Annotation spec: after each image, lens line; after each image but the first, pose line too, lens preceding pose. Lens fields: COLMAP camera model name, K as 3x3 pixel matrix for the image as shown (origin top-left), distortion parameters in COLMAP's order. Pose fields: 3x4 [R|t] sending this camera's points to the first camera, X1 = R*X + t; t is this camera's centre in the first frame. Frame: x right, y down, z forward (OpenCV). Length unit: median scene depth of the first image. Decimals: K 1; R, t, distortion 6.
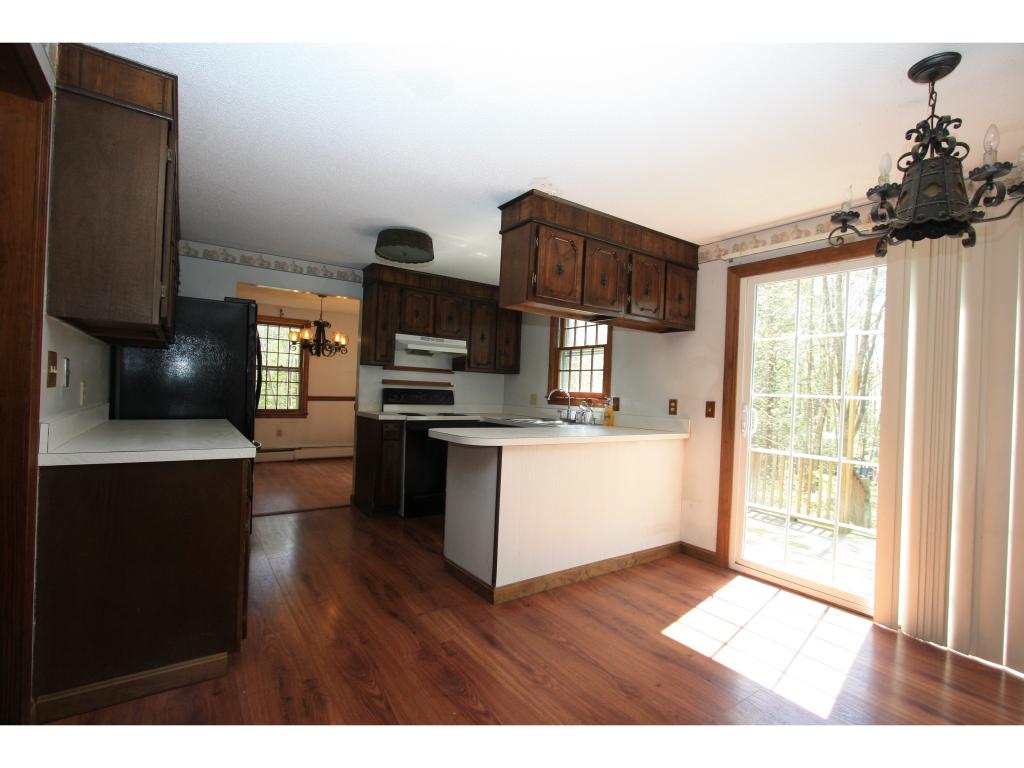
lens RADIAL K [[473.7, 0, 512.0], [0, 473.7, 384.0], [0, 0, 1]] dist [-0.042115, -0.000107]
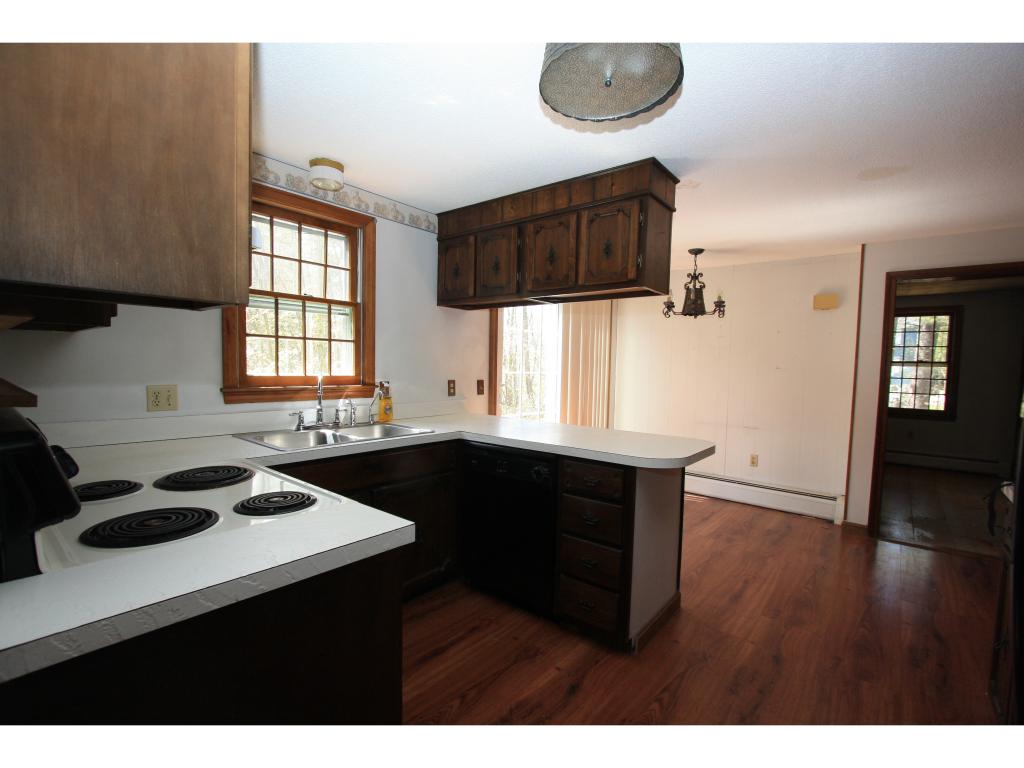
lens RADIAL K [[473.7, 0, 512.0], [0, 473.7, 384.0], [0, 0, 1]] dist [-0.042115, -0.000107]
pose [[-0.257503, -0.066120, 0.964013, -0.597968], [-0.032437, 0.997685, 0.059765, -0.019328], [-0.965733, -0.015880, -0.259052, 1.129067]]
